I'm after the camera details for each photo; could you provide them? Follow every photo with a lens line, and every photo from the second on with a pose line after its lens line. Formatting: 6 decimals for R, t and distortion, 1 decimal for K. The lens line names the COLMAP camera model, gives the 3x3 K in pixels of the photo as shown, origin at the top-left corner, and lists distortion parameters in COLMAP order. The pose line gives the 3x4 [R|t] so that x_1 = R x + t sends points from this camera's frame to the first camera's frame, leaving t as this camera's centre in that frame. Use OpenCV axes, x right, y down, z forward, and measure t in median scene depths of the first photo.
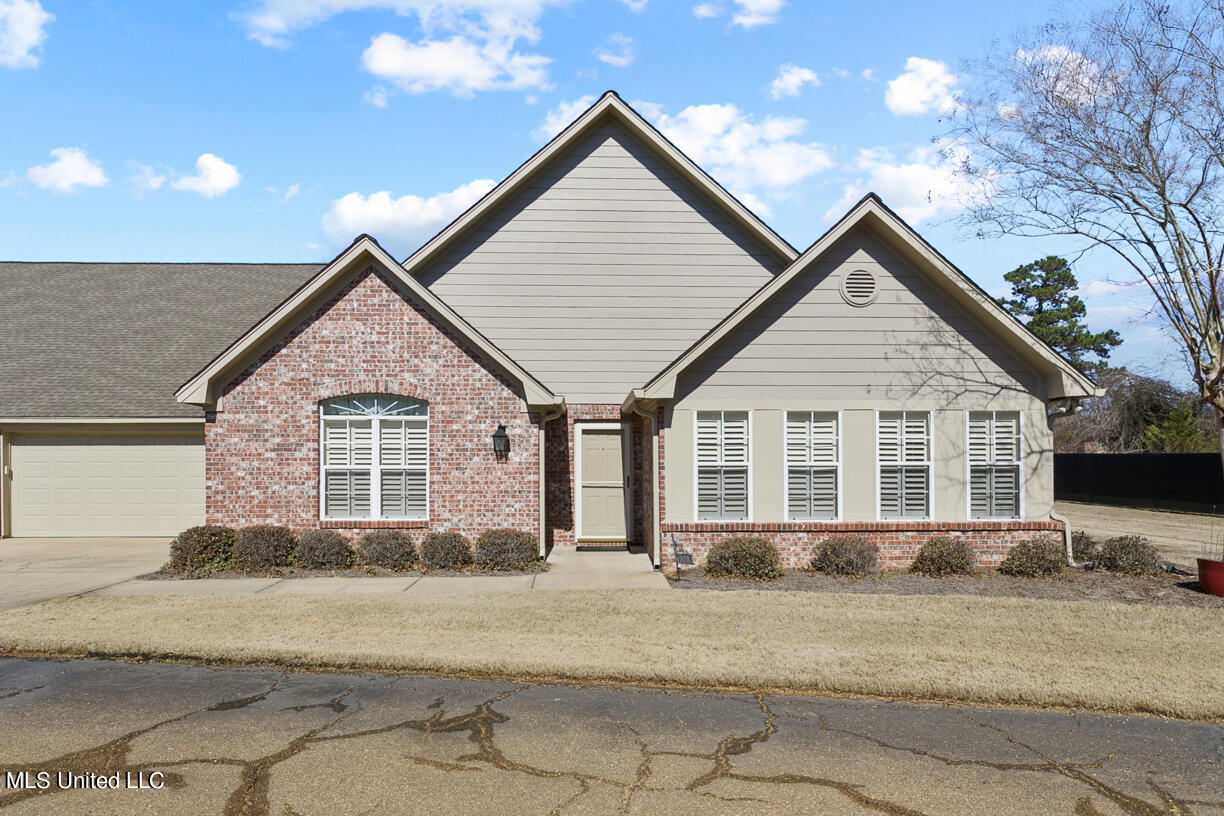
lens RADIAL K [[819.4, 0, 612.0], [0, 819.4, 408.0], [0, 0, 1]] dist [-0.005858, -0.001766]
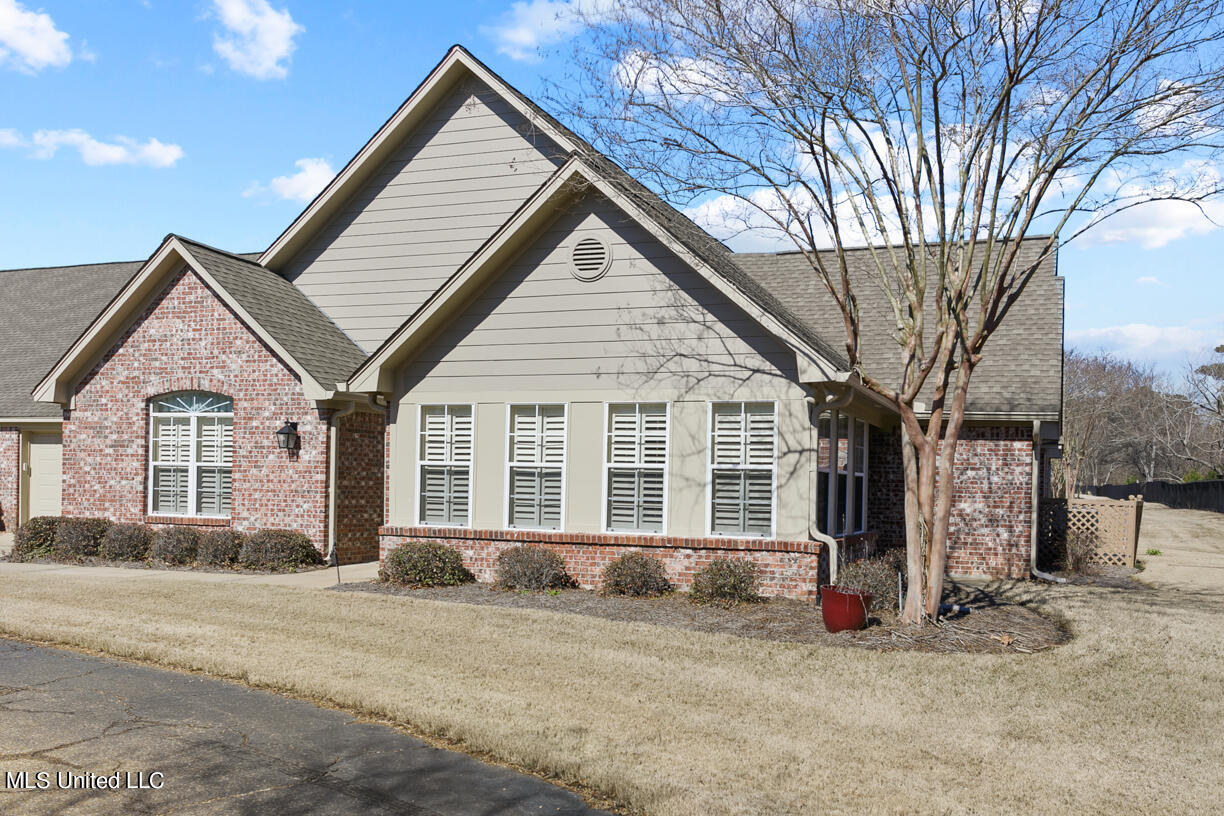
lens RADIAL K [[1131.4, 0, 612.0], [0, 1131.4, 408.0], [0, 0, 1]] dist [0.000697, -0.000639]
pose [[0.918153, -0.007419, -0.396156, 0.736224], [0.008158, 0.999967, 0.000179, 0.007683], [0.396141, -0.003396, 0.918183, -0.067600]]
